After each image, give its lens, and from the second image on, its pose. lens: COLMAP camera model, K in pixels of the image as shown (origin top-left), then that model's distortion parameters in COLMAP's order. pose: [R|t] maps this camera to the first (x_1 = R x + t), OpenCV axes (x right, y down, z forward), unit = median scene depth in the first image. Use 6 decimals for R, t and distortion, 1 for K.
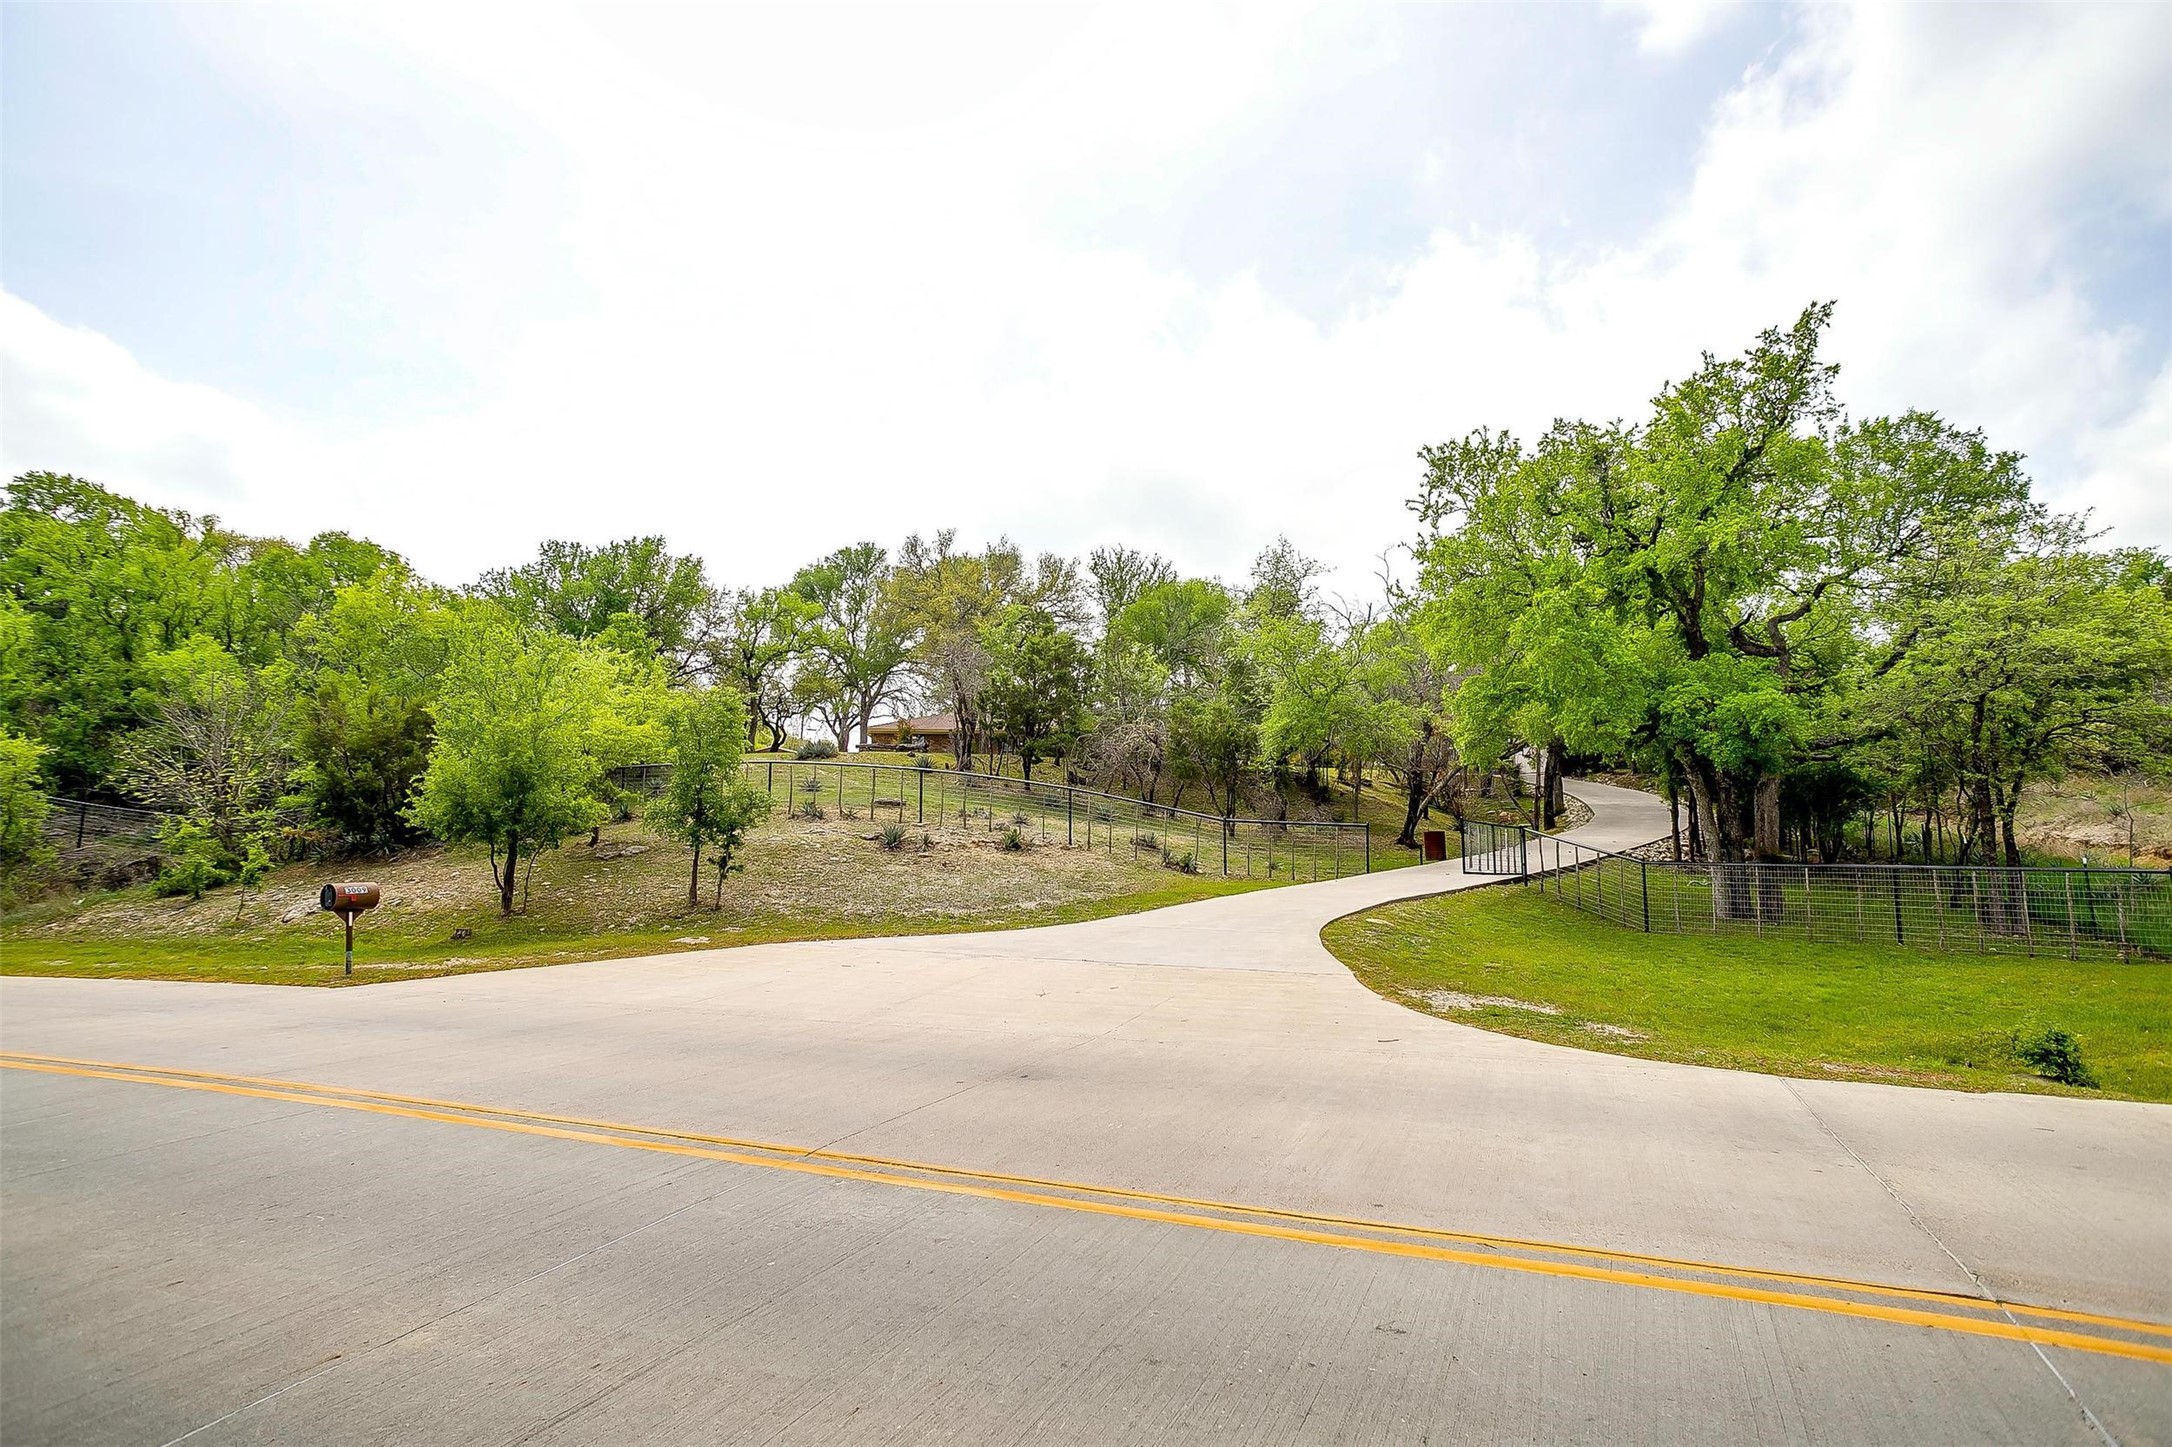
lens RADIAL K [[1055.3, 0, 1079.5], [0, 1055.3, 715.4], [0, 0, 1]] dist [-0.066318, 0.039595]
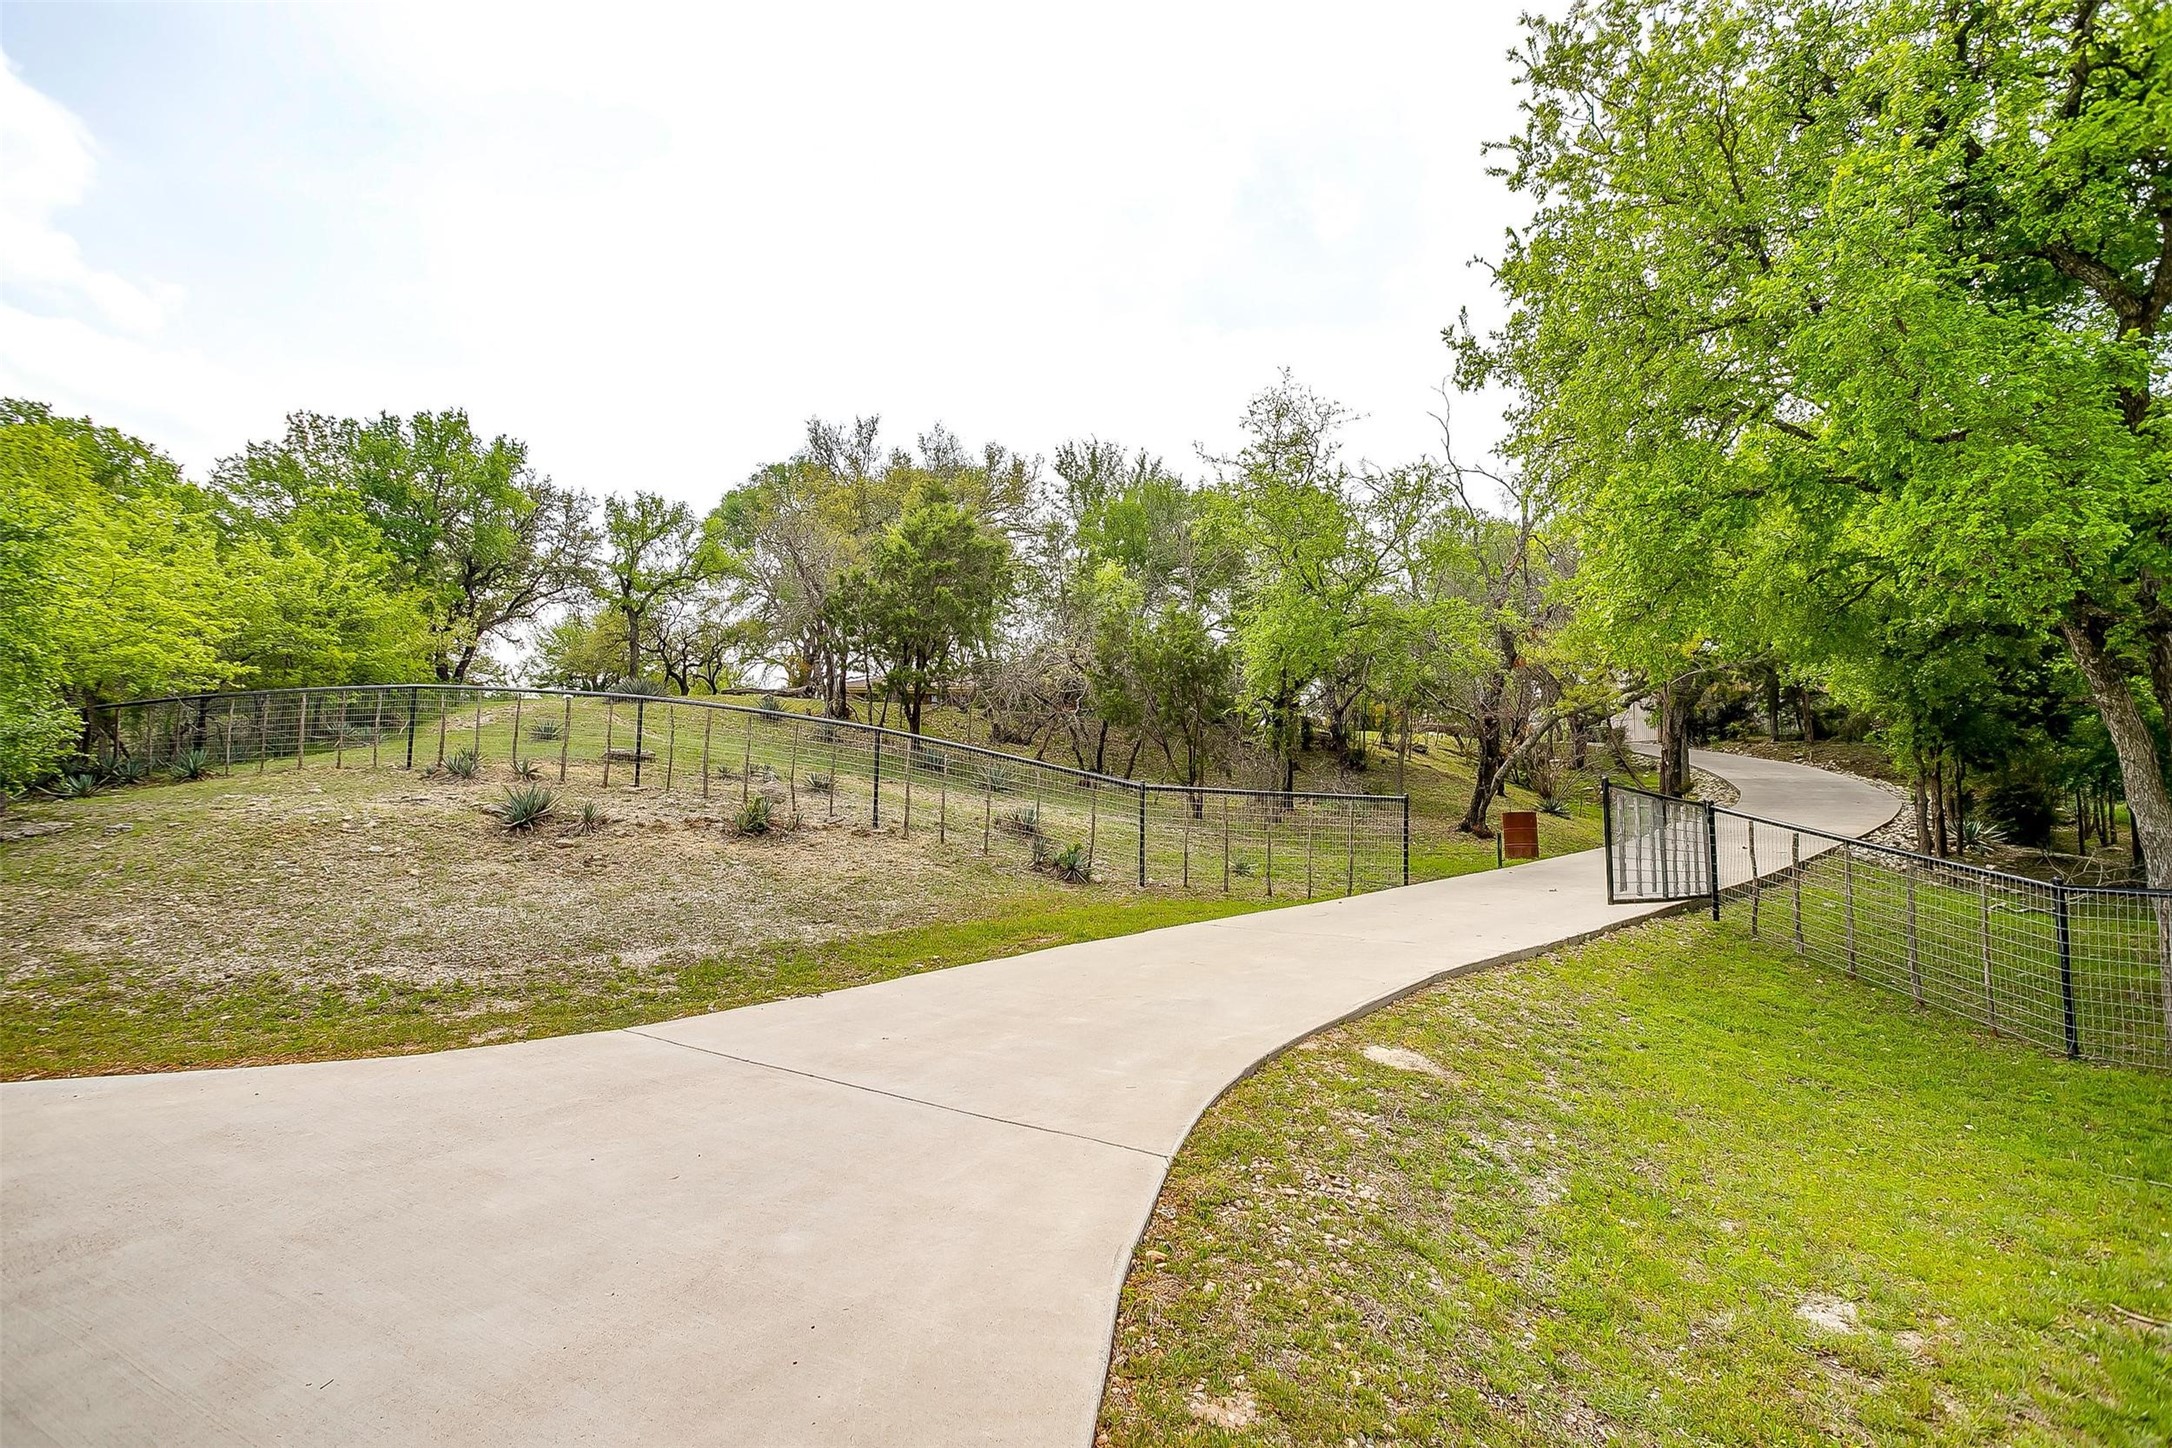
lens RADIAL K [[1055.3, 0, 1079.5], [0, 1055.3, 715.9], [0, 0, 1]] dist [-0.066318, 0.039595]
pose [[0.998499, 0.004392, -0.054602, 0.090166], [-0.003422, 0.999835, 0.017848, 0.035454], [0.054672, -0.017634, 0.998349, 0.299676]]
